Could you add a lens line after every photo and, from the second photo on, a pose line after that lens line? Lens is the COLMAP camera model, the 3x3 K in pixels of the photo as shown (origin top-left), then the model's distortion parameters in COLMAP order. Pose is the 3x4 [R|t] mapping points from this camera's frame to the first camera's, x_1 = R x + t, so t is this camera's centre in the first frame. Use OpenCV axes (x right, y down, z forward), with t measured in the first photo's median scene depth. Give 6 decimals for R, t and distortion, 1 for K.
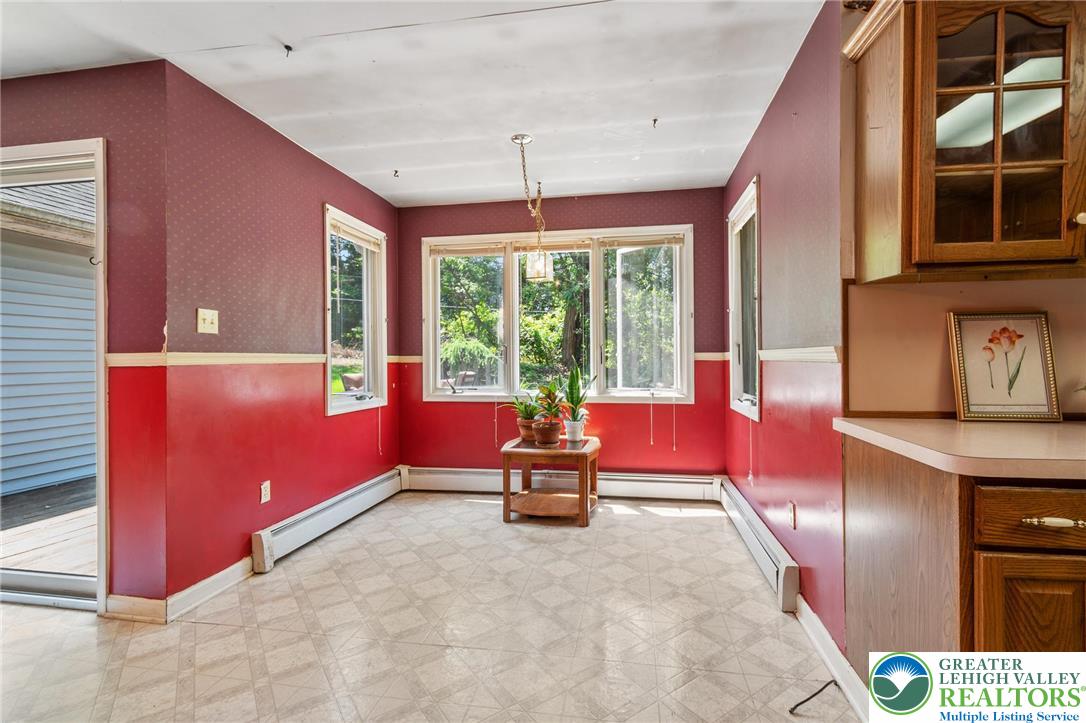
lens RADIAL K [[494.9, 0, 542.1], [0, 494.9, 359.4], [0, 0, 1]] dist [0.002454, -0.000142]
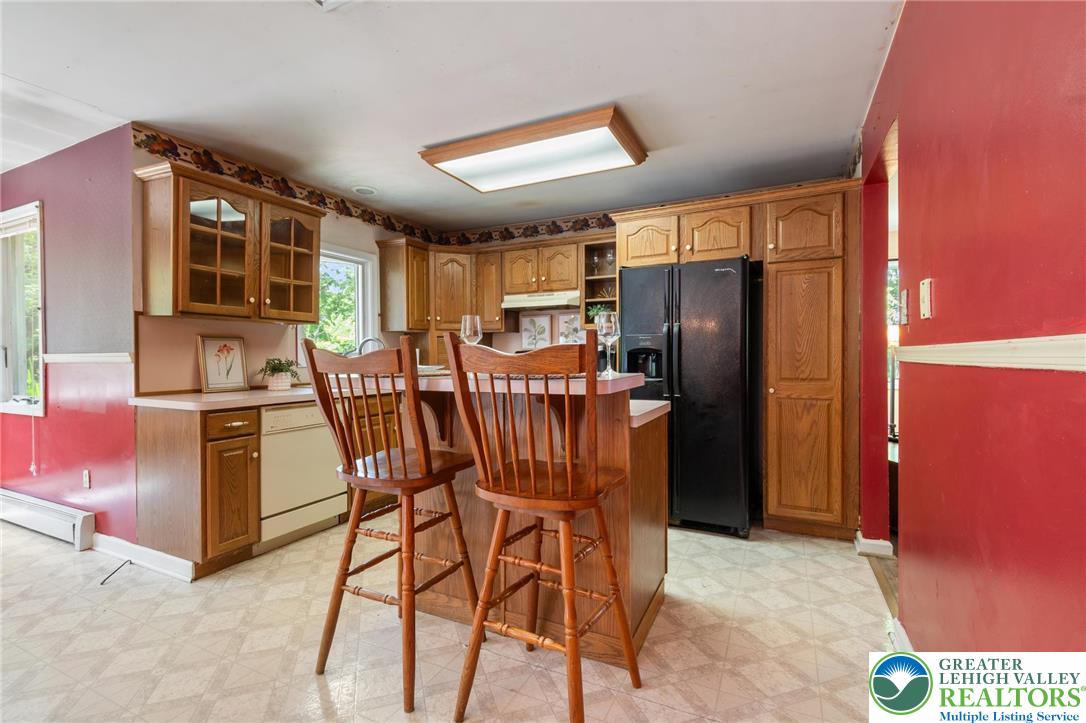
lens RADIAL K [[484.5, 0, 543.0], [0, 484.5, 361.5], [0, 0, 1]] dist [0.002223, 0.000192]
pose [[0.270989, -0.004496, 0.962572, -0.251426], [0.003826, 0.999986, 0.003594, 0.000194], [-0.962575, 0.002709, 0.271003, -0.321142]]
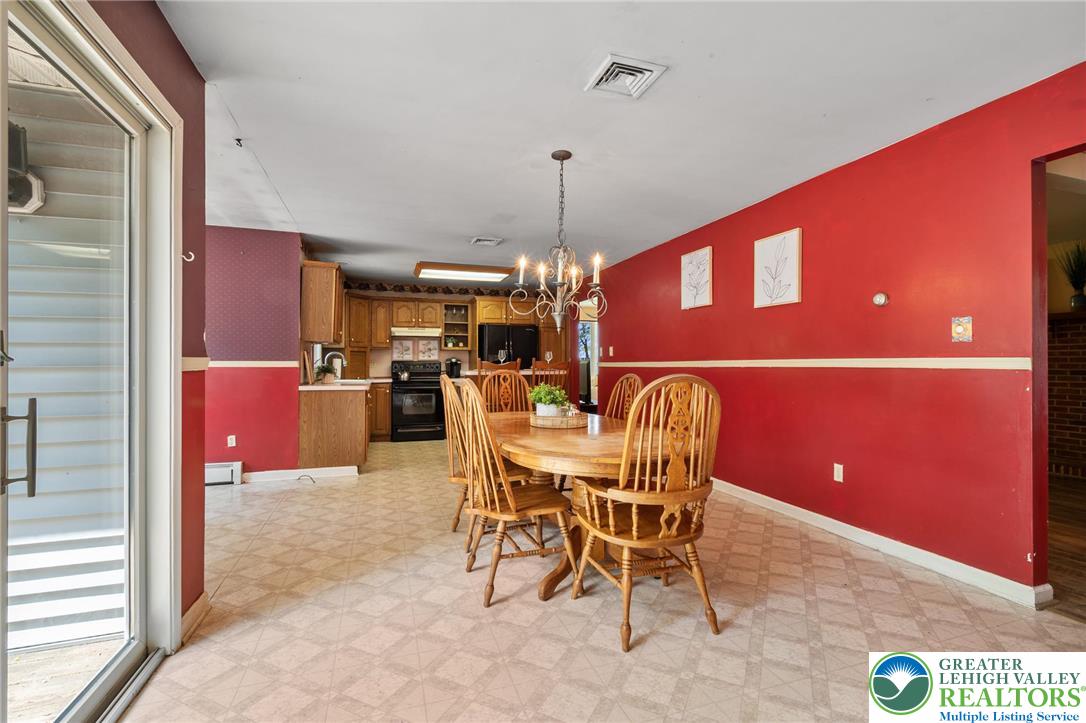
lens RADIAL K [[494.9, 0, 542.1], [0, 494.9, 359.4], [0, 0, 1]] dist [0.002454, -0.000142]
pose [[-0.473134, 0.017057, 0.880825, -1.192739], [0.004090, 0.999844, -0.017165, 0.008950], [-0.880981, -0.004519, -0.473130, 0.508240]]
